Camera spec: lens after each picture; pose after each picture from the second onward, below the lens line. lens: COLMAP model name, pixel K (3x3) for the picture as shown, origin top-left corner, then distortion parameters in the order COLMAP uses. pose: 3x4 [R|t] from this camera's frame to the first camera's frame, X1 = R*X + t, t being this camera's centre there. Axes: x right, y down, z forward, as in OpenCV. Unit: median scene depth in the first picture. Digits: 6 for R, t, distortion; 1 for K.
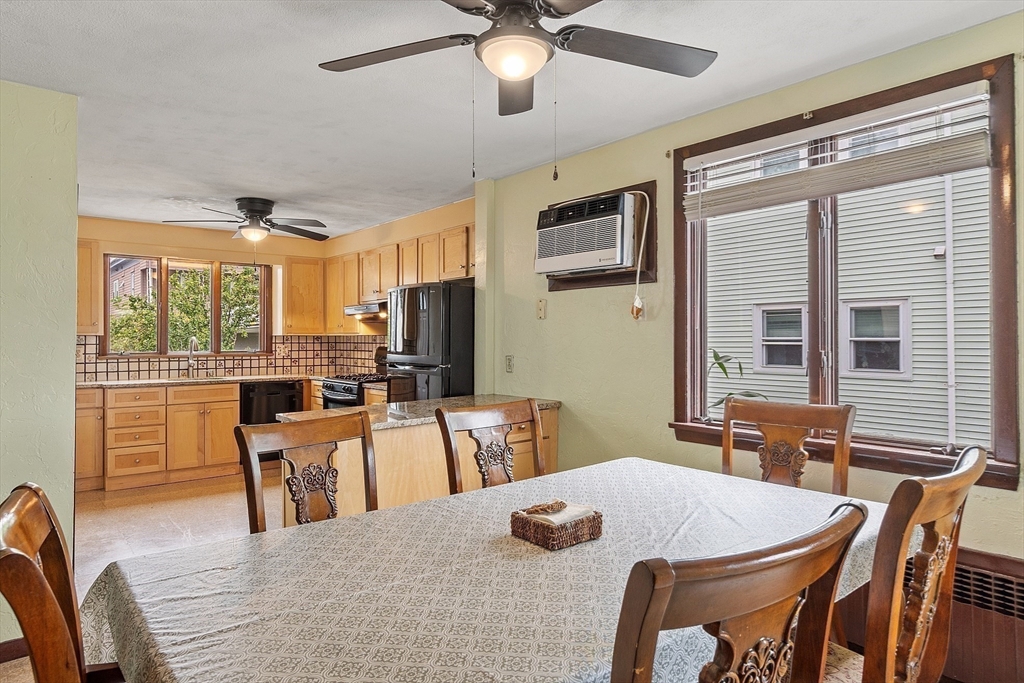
lens RADIAL K [[639.9, 0, 509.3], [0, 639.9, 334.9], [0, 0, 1]] dist [-0.002521, -0.001607]
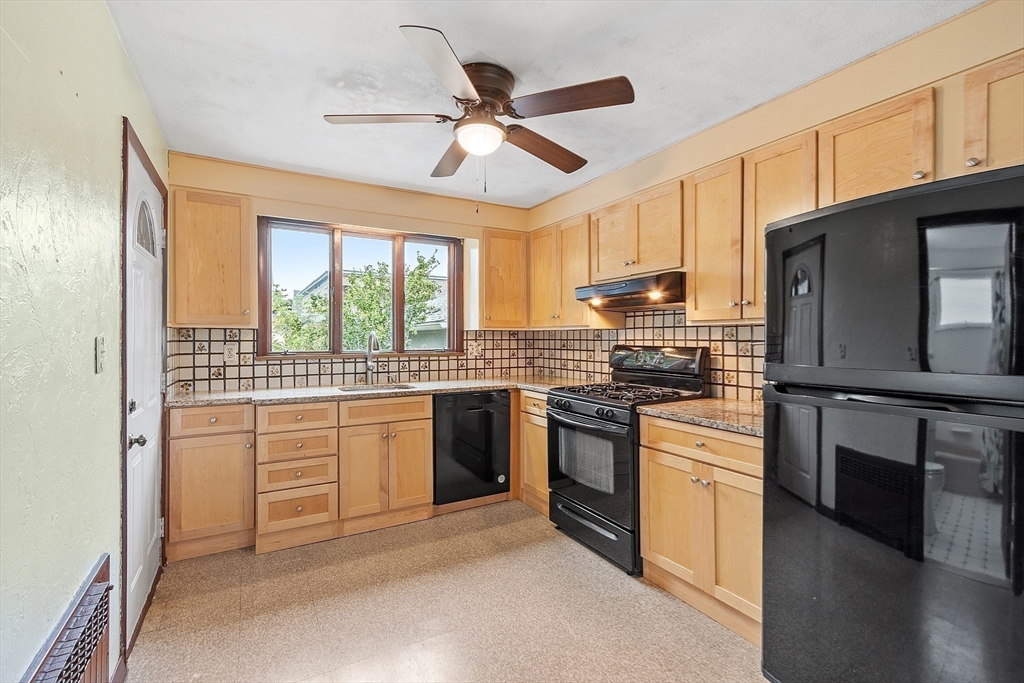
lens RADIAL K [[453.3, 0, 496.0], [0, 453.3, 337.6], [0, 0, 1]] dist [0.000004, 0.000003]
pose [[0.984063, 0.001355, -0.177813, -0.243852], [-0.000268, 0.999981, 0.006135, 0.006858], [0.177818, -0.005990, 0.984045, 0.475569]]
